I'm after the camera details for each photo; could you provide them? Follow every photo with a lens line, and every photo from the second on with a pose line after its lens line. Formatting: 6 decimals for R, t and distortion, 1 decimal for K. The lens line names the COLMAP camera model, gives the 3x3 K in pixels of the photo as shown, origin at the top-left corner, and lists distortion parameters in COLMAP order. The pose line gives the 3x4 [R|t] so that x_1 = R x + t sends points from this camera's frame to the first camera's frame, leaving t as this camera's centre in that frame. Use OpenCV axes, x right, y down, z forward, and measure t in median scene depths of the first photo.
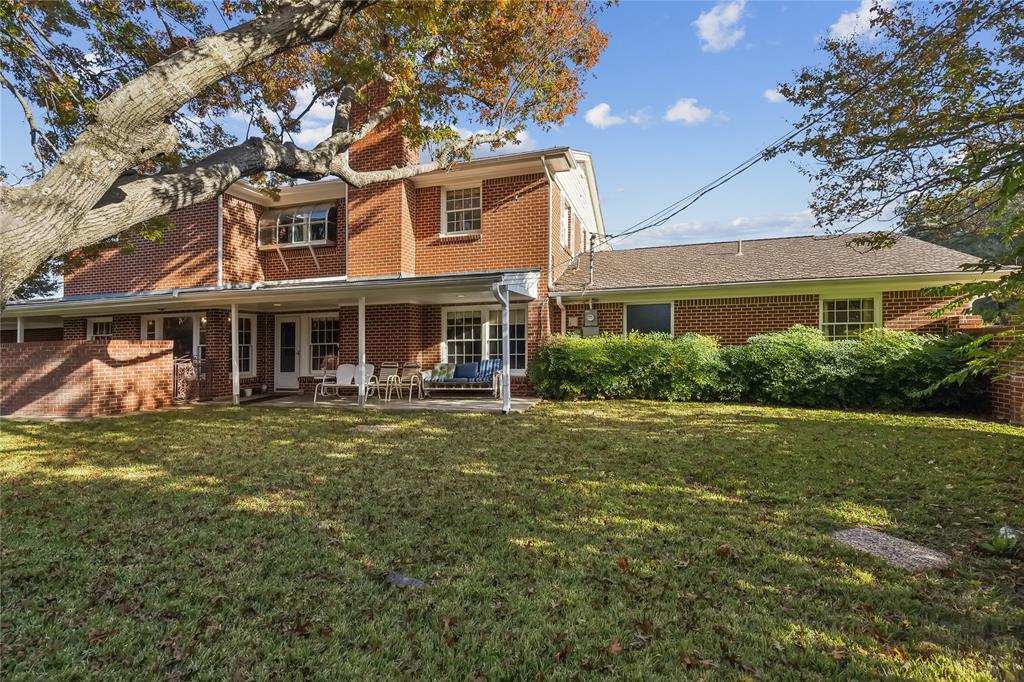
lens RADIAL K [[462.1, 0, 517.3], [0, 462.1, 334.7], [0, 0, 1]] dist [0.004708, 0.000426]
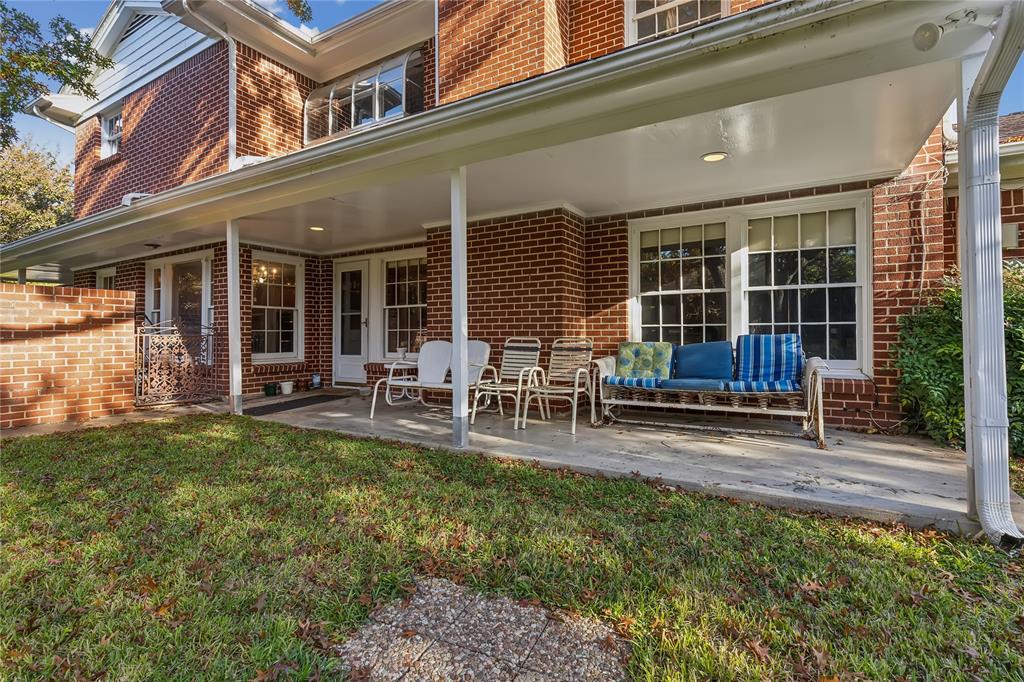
lens RADIAL K [[462.1, 0, 520.7], [0, 462.1, 331.9], [0, 0, 1]] dist [0.004708, 0.000426]
pose [[0.973746, 0.006627, -0.227542, -0.166338], [0.000079, 0.999566, 0.029451, 0.038171], [0.227638, -0.028696, 0.973323, 0.530183]]
